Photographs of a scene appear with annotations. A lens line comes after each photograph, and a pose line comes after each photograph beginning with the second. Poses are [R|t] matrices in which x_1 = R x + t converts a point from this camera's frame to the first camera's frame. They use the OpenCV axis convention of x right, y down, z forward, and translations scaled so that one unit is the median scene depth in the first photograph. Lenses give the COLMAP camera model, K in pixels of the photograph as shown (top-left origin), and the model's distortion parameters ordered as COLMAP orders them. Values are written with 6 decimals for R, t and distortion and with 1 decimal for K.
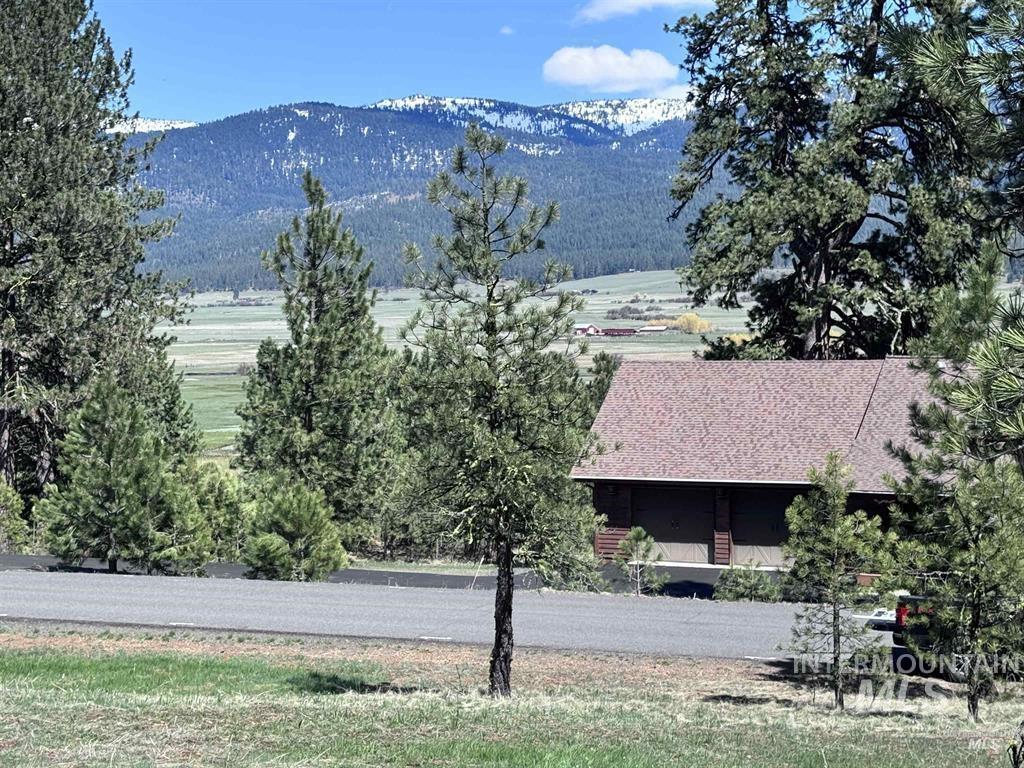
lens RADIAL K [[1818.2, 0, 502.7], [0, 1818.2, 383.5], [0, 0, 1]] dist [0.176926, 0.000000]
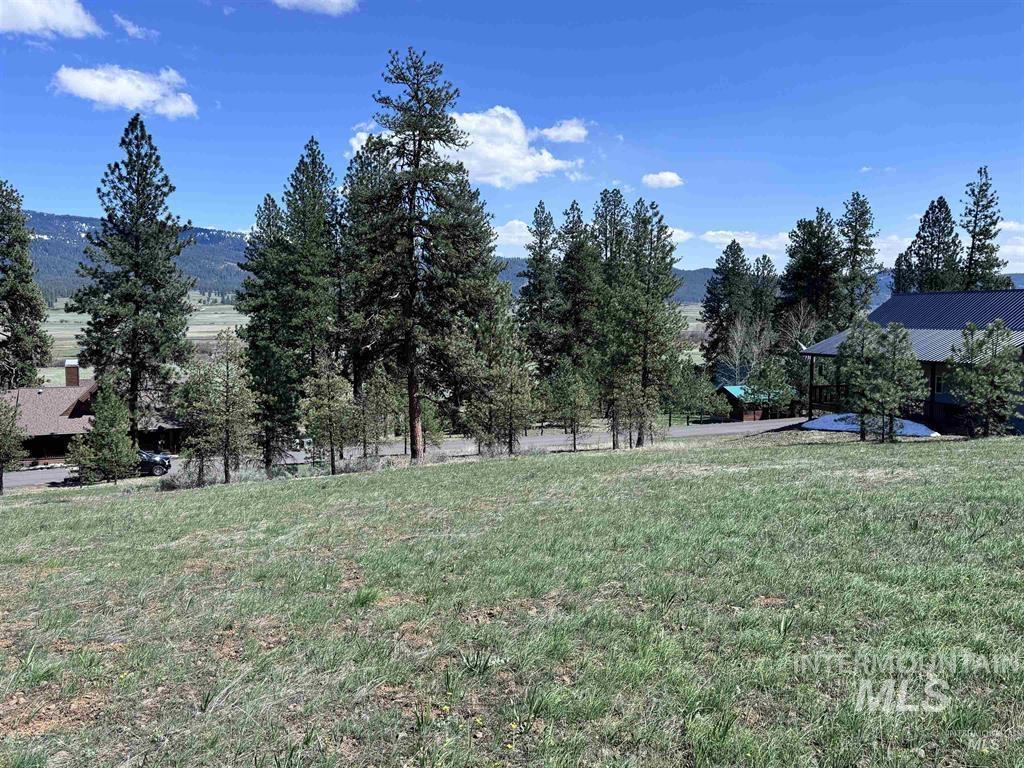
lens RADIAL K [[828.0, 0, 508.9], [0, 828.0, 383.7], [0, 0, 1]] dist [0.062925, -0.056855]
pose [[0.664867, -0.043761, 0.745678, -0.243182], [0.018571, 0.998942, 0.042067, -0.054847], [-0.746731, -0.014121, 0.664977, -0.441141]]
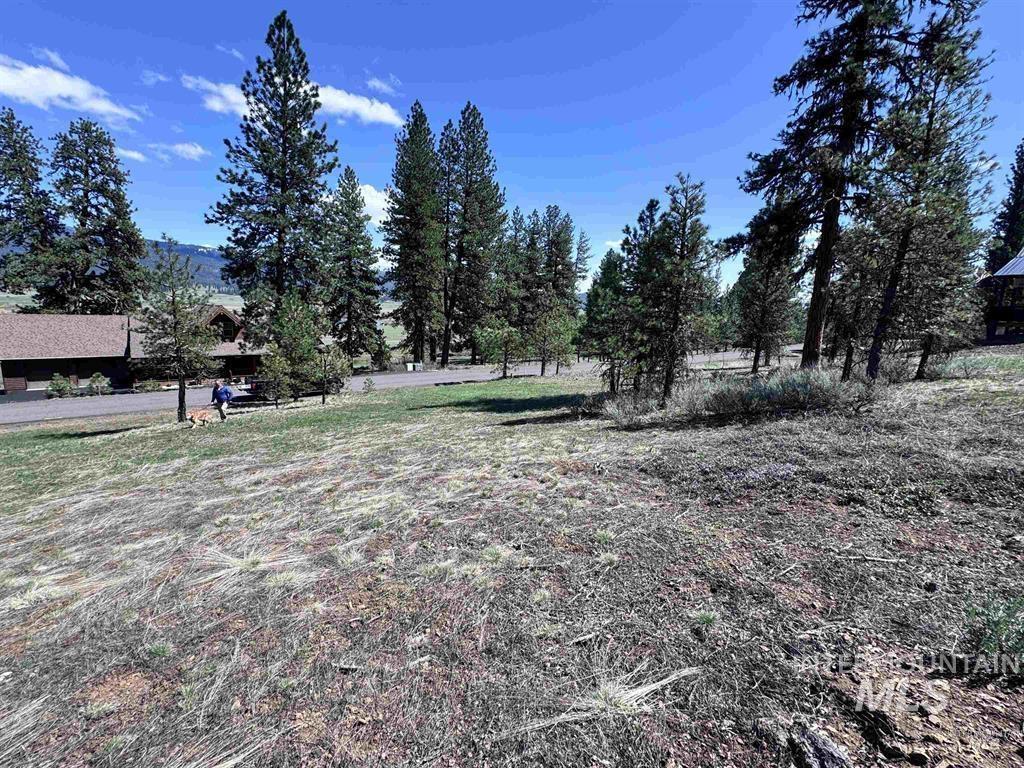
lens RADIAL K [[453.0, 0, 515.3], [0, 453.0, 380.6], [0, 0, 1]] dist [-0.001951, -0.000493]
pose [[0.466233, -0.107703, 0.878081, -0.148140], [-0.002502, 0.992397, 0.123053, 0.001278], [-0.884658, -0.059569, 0.462419, 0.050882]]
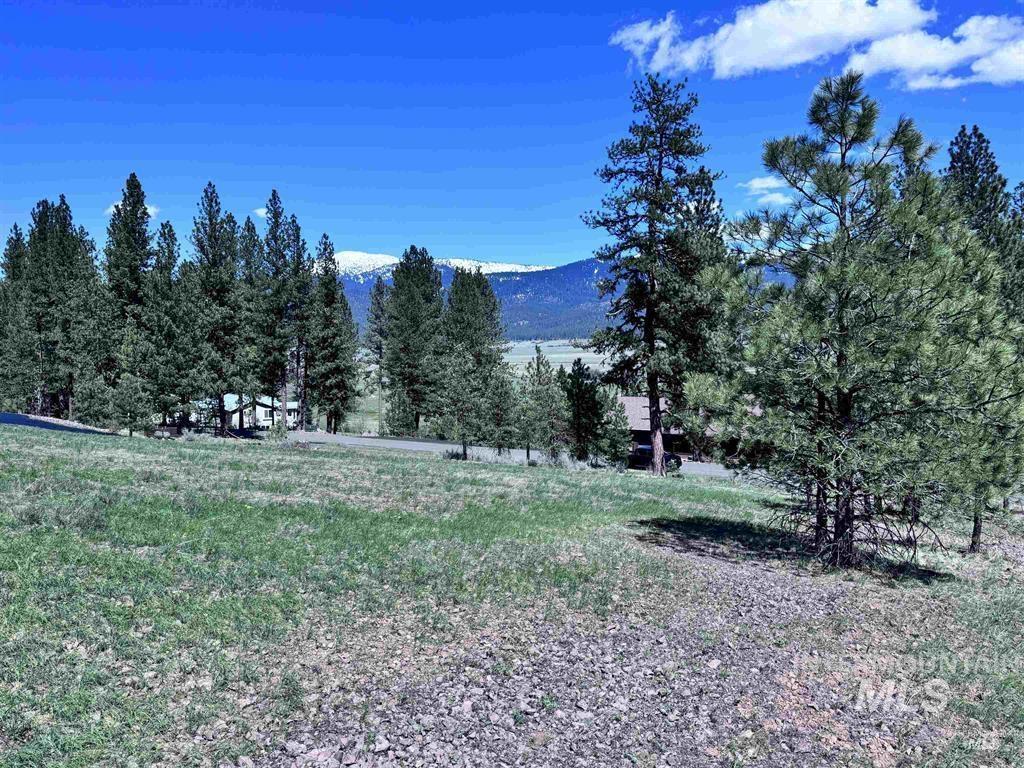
lens RADIAL K [[785.1, 0, 542.2], [0, 785.1, 402.5], [0, 0, 1]] dist [0.054926, -0.001001]
pose [[0.983747, 0.016458, -0.178804, 0.188770], [-0.011071, 0.999455, 0.031084, -0.044588], [0.179218, -0.028600, 0.983394, -0.582953]]
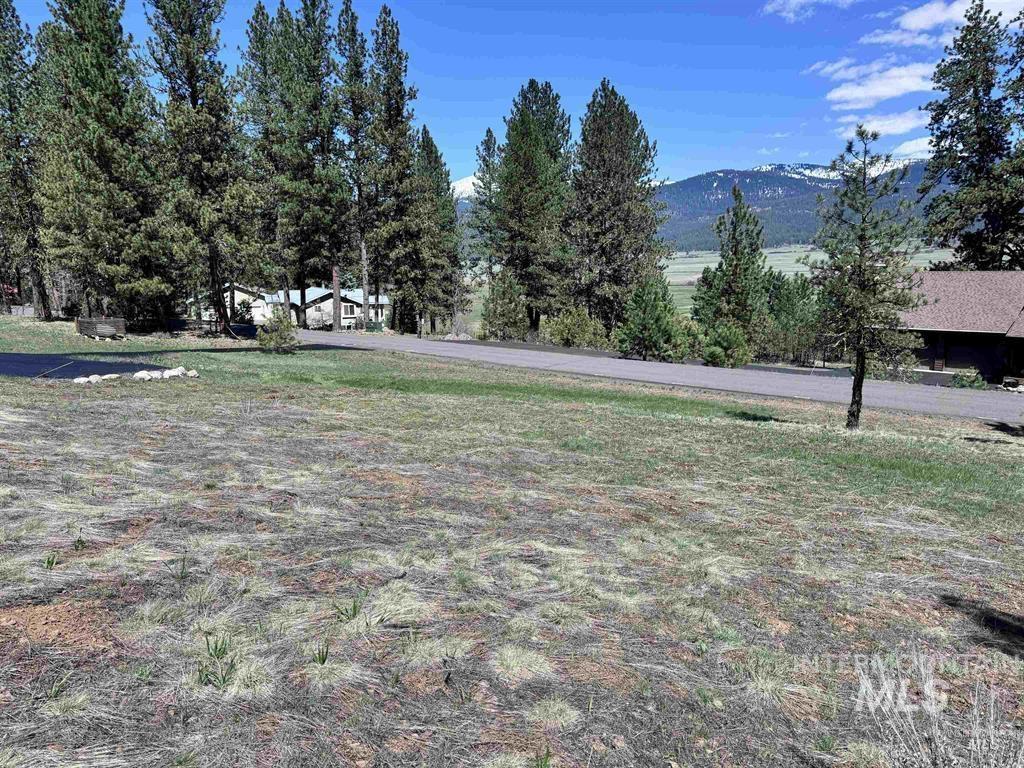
lens RADIAL K [[716.0, 0, 503.7], [0, 716.0, 393.7], [0, 0, 1]] dist [0.030378, -0.039572]
pose [[0.924337, 0.061997, -0.376506, -0.020947], [-0.007101, 0.989336, 0.145476, 0.008457], [0.381510, -0.131795, 0.914921, 0.055145]]
